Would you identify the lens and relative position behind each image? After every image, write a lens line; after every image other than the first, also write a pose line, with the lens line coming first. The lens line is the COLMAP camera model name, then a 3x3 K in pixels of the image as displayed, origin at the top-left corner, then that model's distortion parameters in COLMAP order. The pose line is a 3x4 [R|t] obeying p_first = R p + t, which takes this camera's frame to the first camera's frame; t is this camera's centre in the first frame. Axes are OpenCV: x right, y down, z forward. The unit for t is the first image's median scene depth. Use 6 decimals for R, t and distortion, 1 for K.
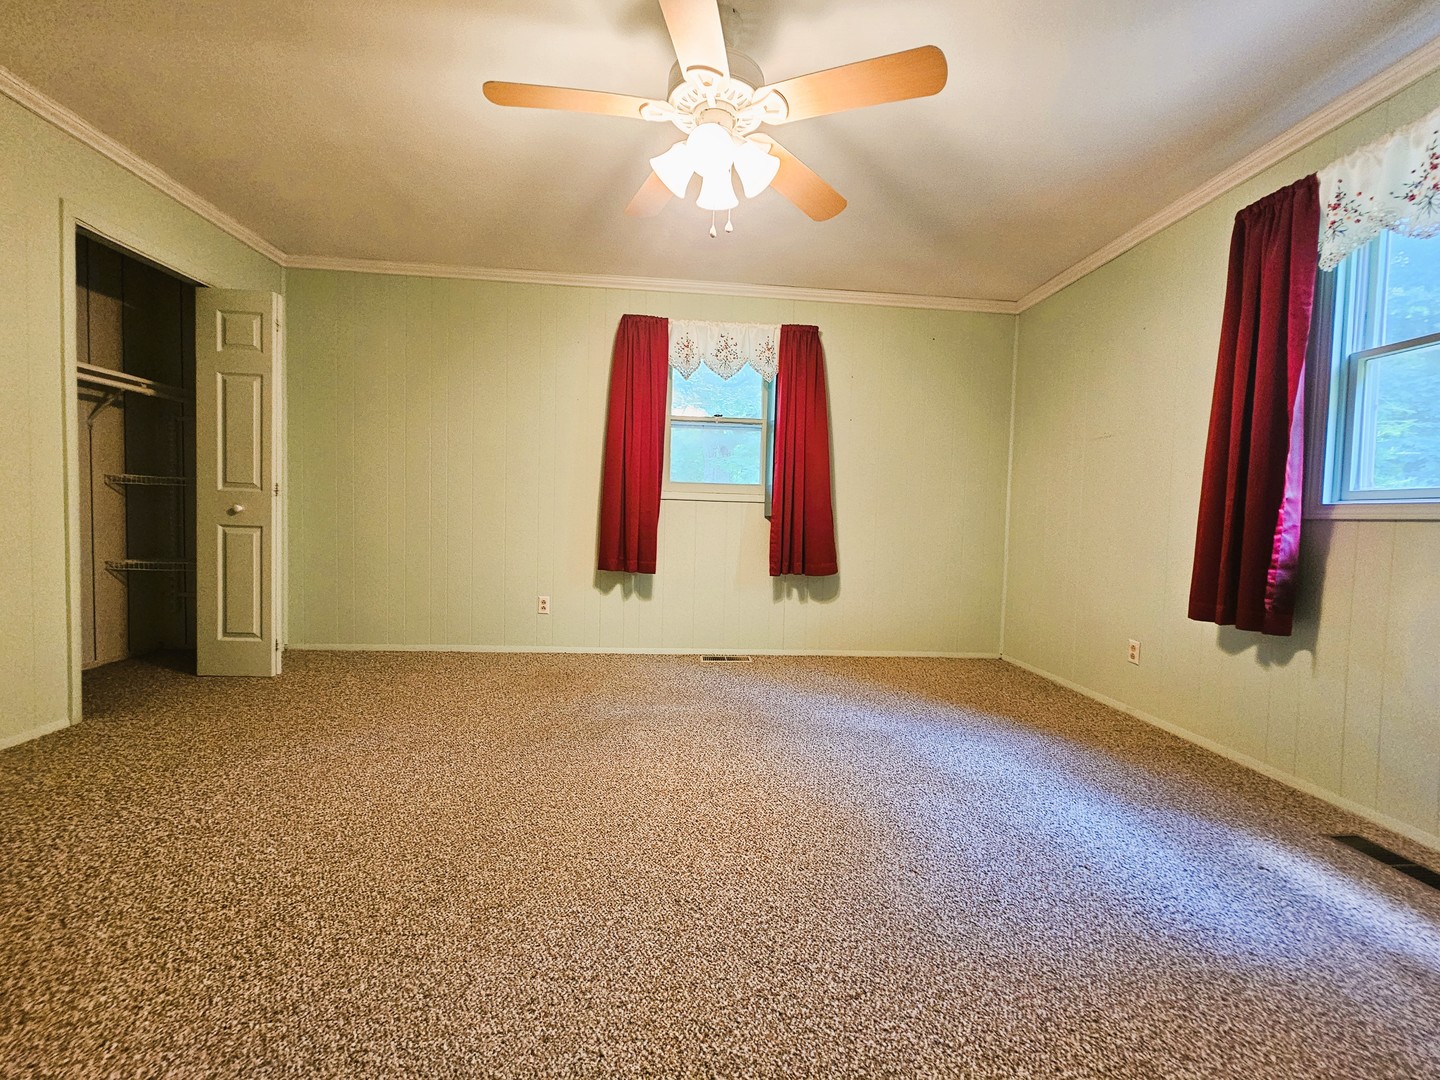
lens RADIAL K [[586.7, 0, 724.6], [0, 586.7, 544.8], [0, 0, 1]] dist [-0.006430, 0.002470]
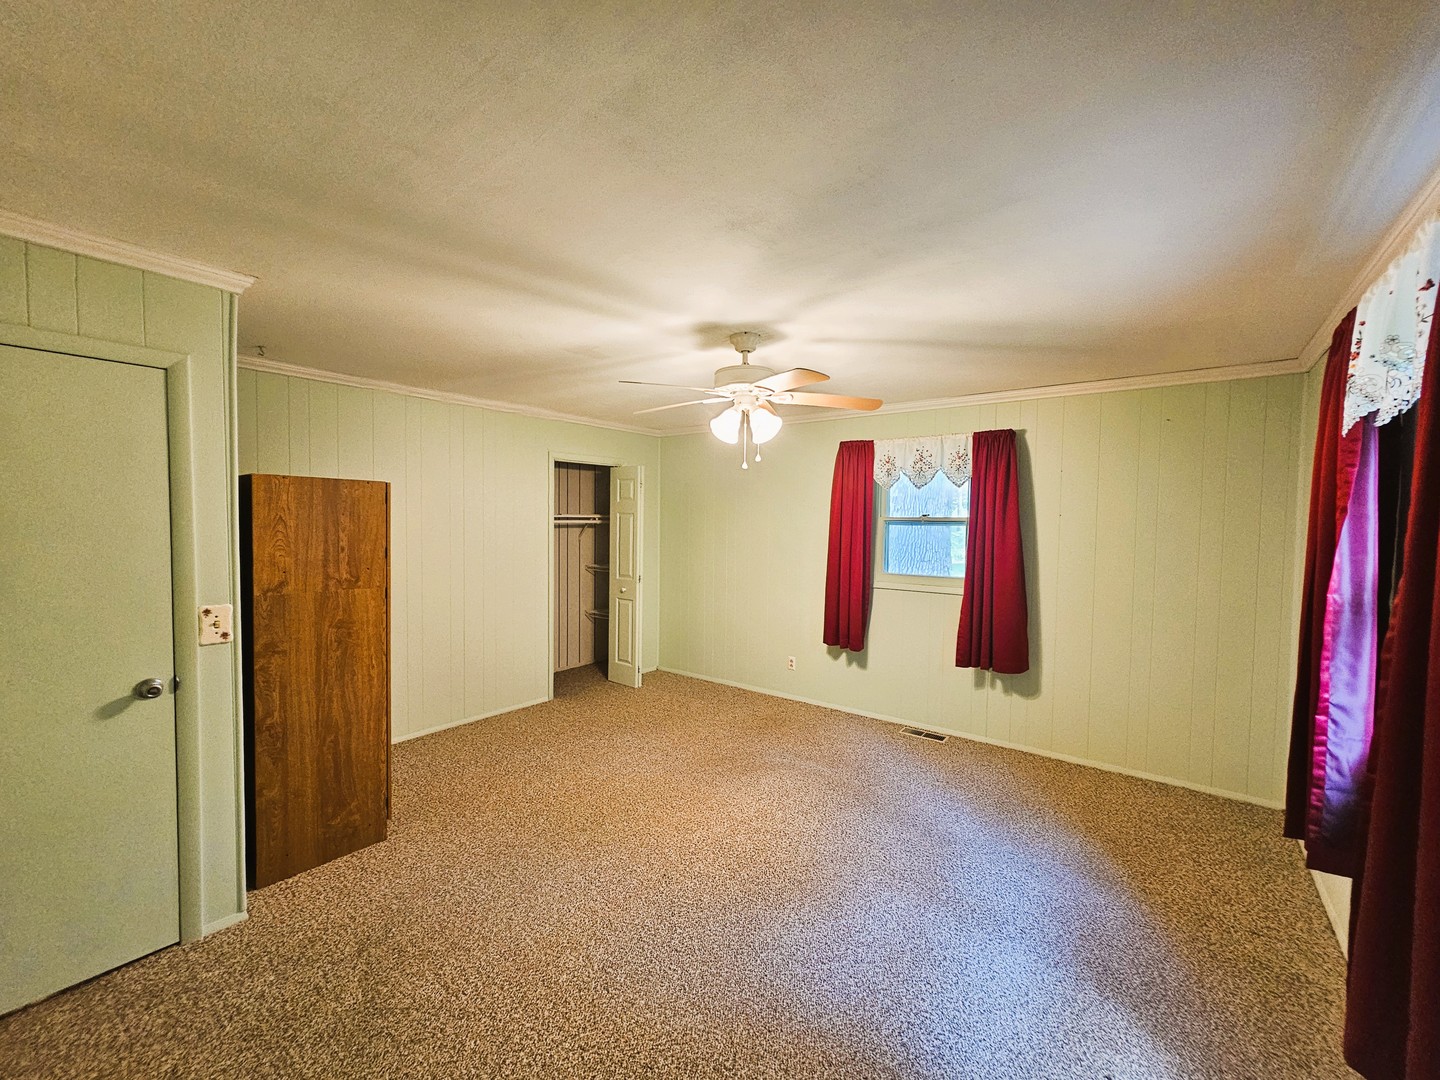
lens RADIAL K [[586.7, 0, 724.6], [0, 586.7, 544.8], [0, 0, 1]] dist [-0.006430, 0.002470]
pose [[0.739600, 0.005107, -0.673027, 0.571613], [-0.018667, 0.999742, -0.012928, -0.175981], [0.672788, 0.022125, 0.739505, -0.104621]]
